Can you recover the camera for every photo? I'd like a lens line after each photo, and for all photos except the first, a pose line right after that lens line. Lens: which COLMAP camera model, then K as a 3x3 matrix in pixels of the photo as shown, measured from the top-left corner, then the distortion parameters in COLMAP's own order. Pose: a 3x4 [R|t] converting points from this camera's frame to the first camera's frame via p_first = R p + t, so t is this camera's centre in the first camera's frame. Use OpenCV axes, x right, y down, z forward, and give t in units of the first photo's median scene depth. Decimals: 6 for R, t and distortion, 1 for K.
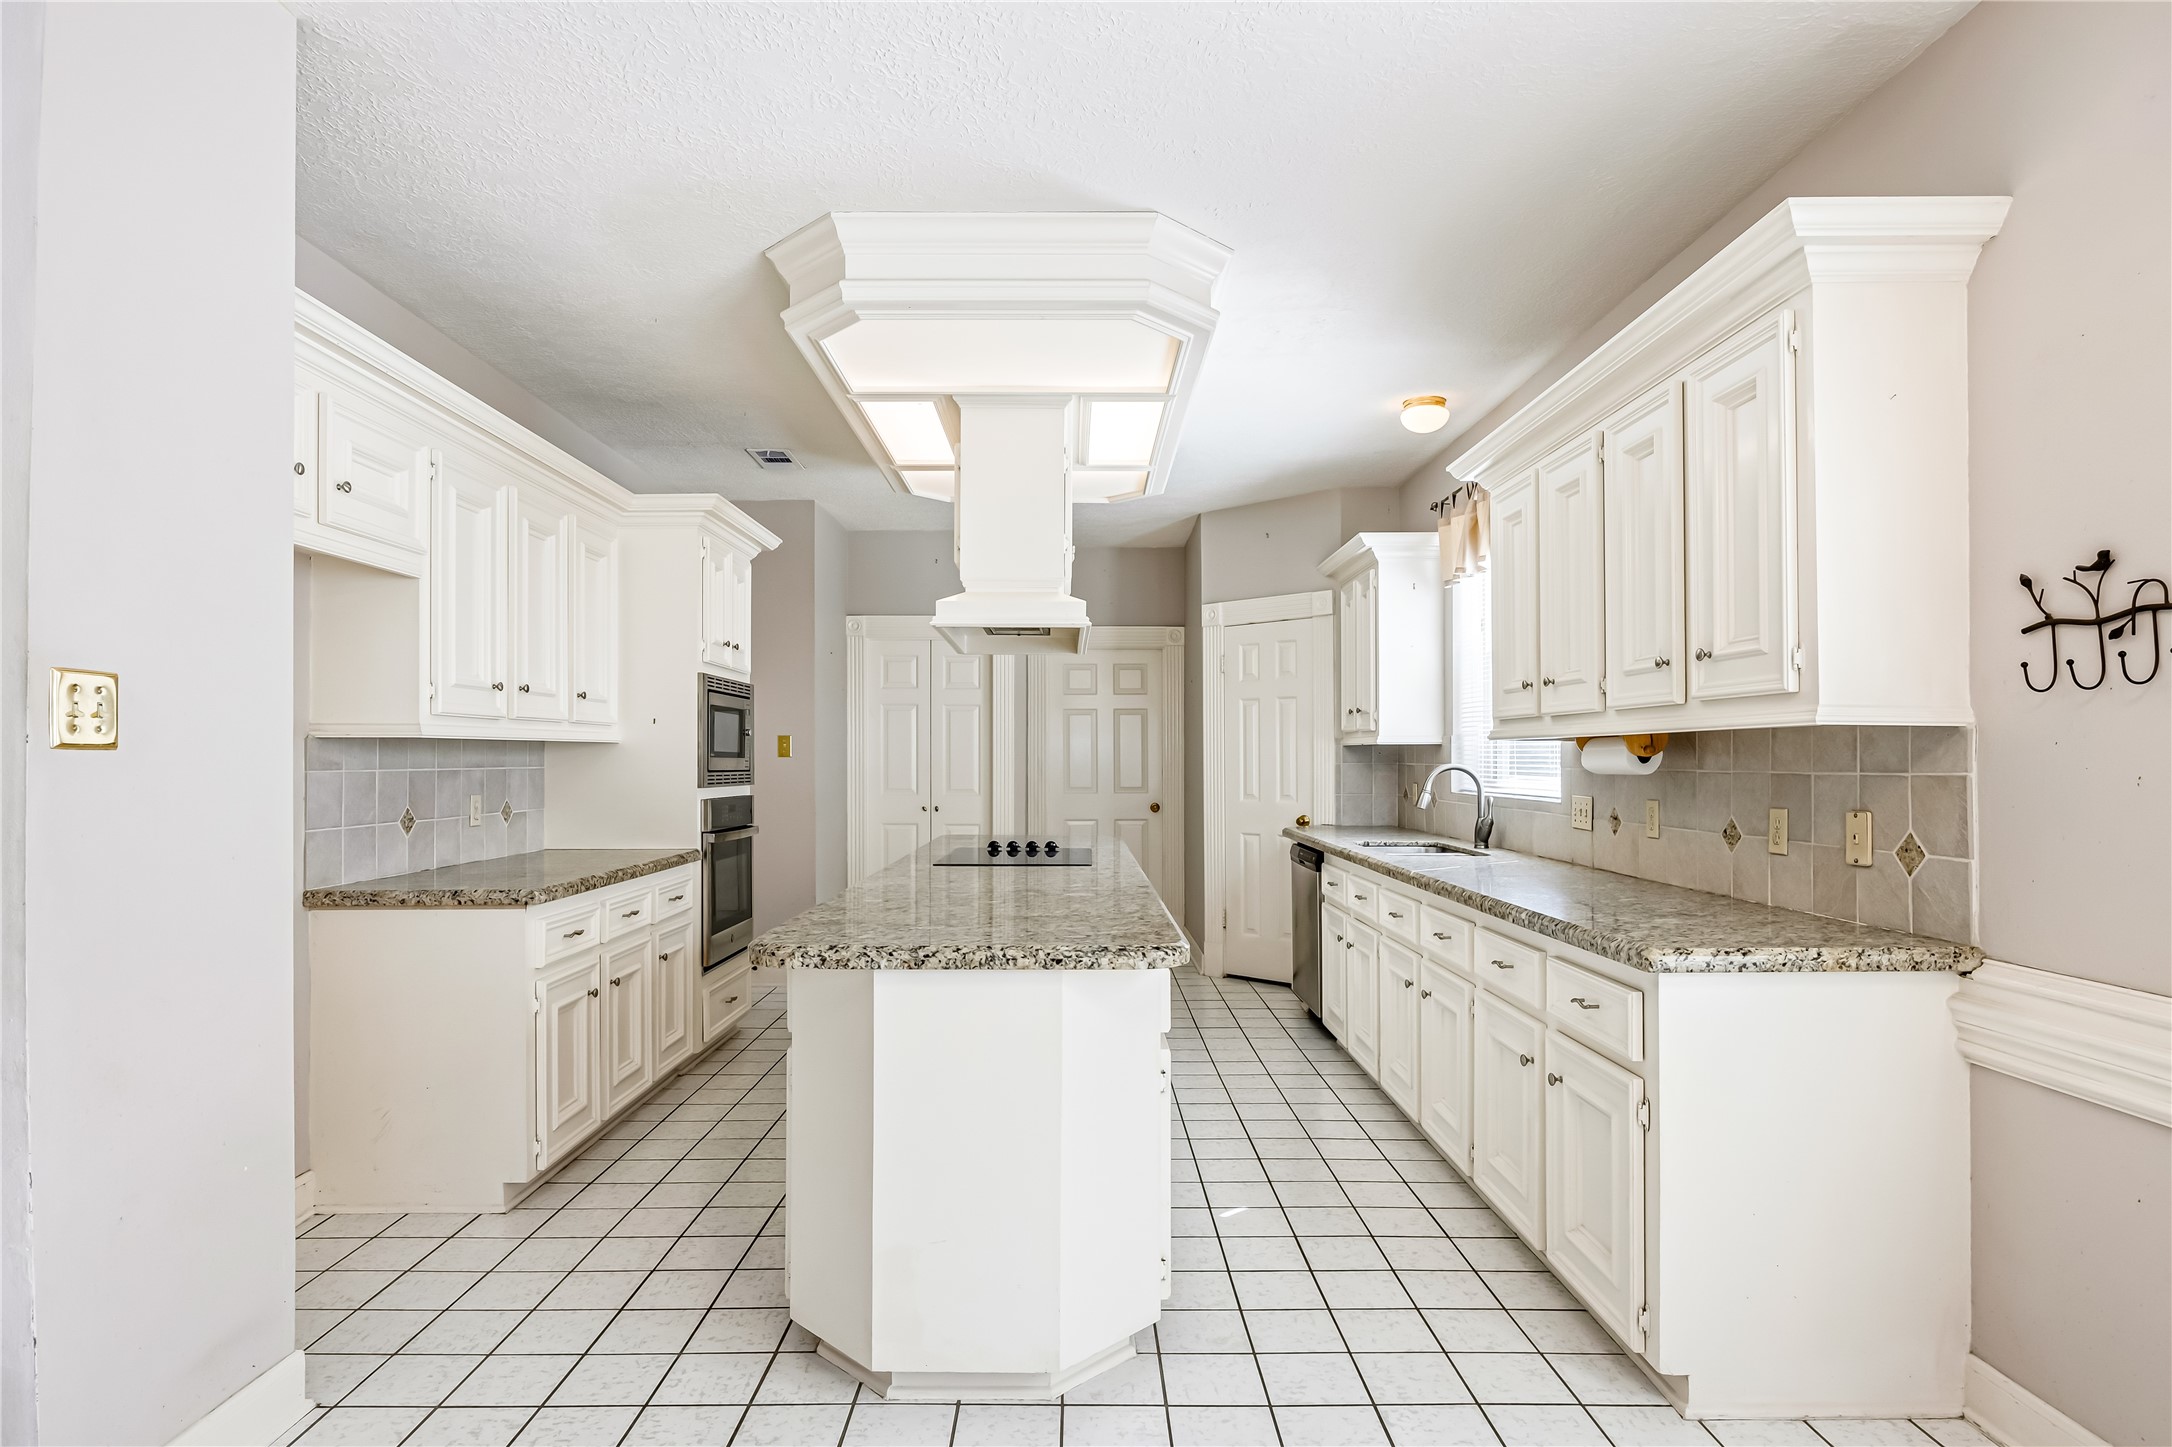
lens RADIAL K [[1174.4, 0, 1075.2], [0, 1174.4, 749.6], [0, 0, 1]] dist [-0.011042, 0.002167]
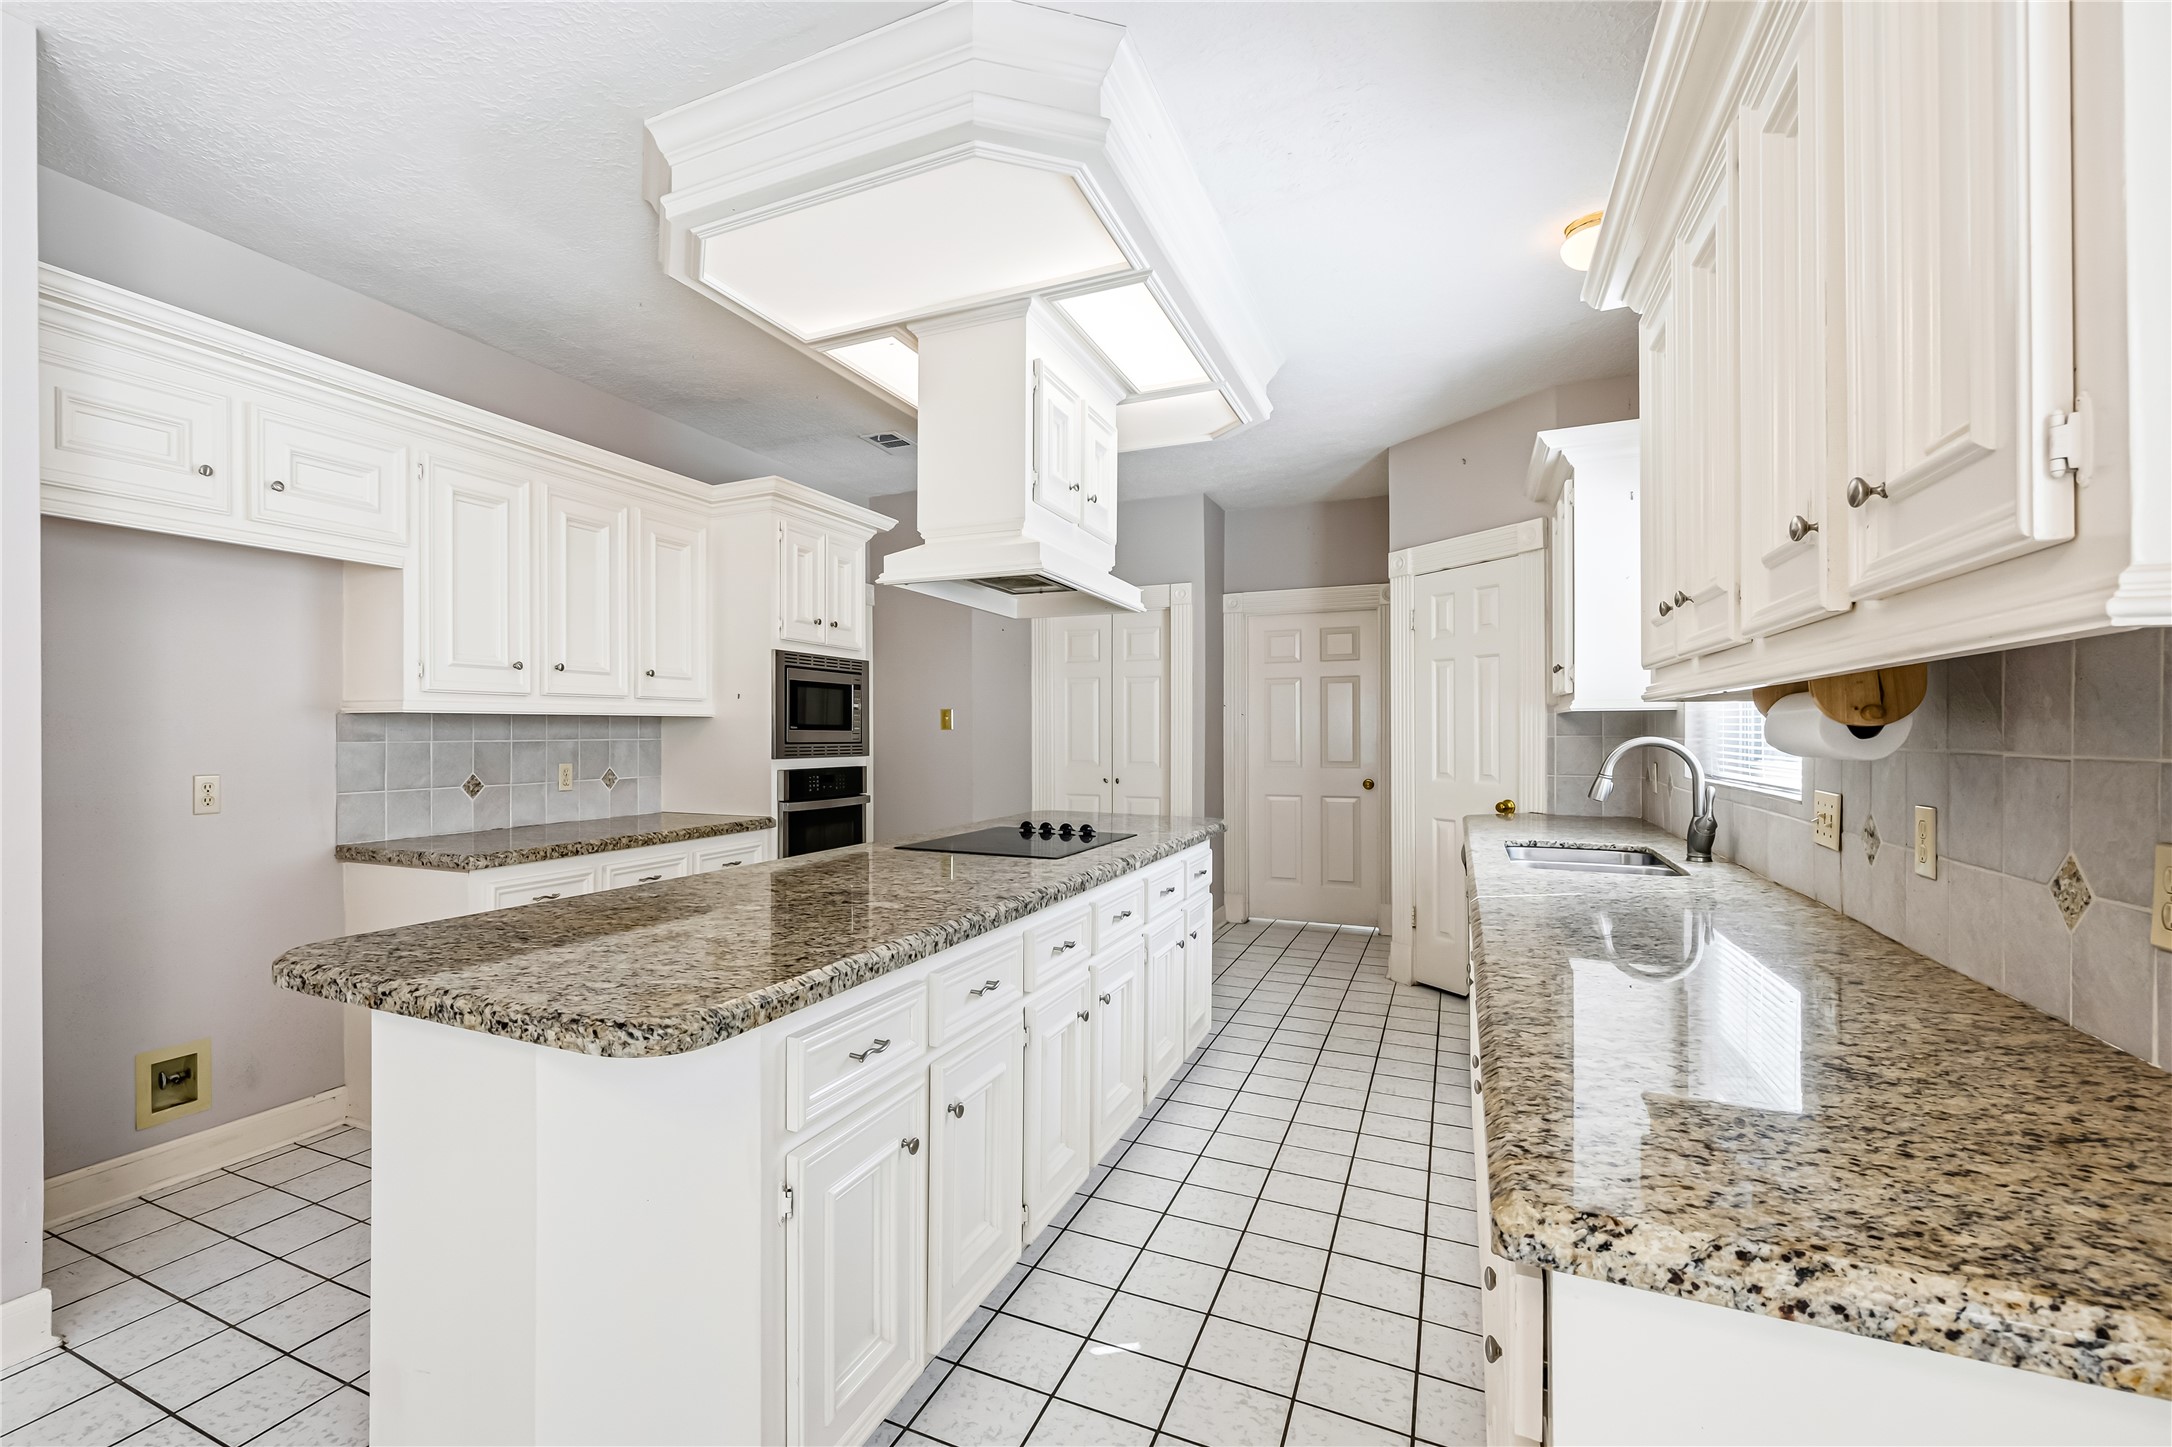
lens RADIAL K [[920.0, 0, 1087.8], [0, 920.0, 734.9], [0, 0, 1]] dist [-0.003366, 0.000360]
pose [[0.881870, 0.001075, -0.471491, 0.389654], [0.004708, 0.999927, 0.011086, 0.004049], [0.471468, -0.011996, 0.881801, 0.495215]]
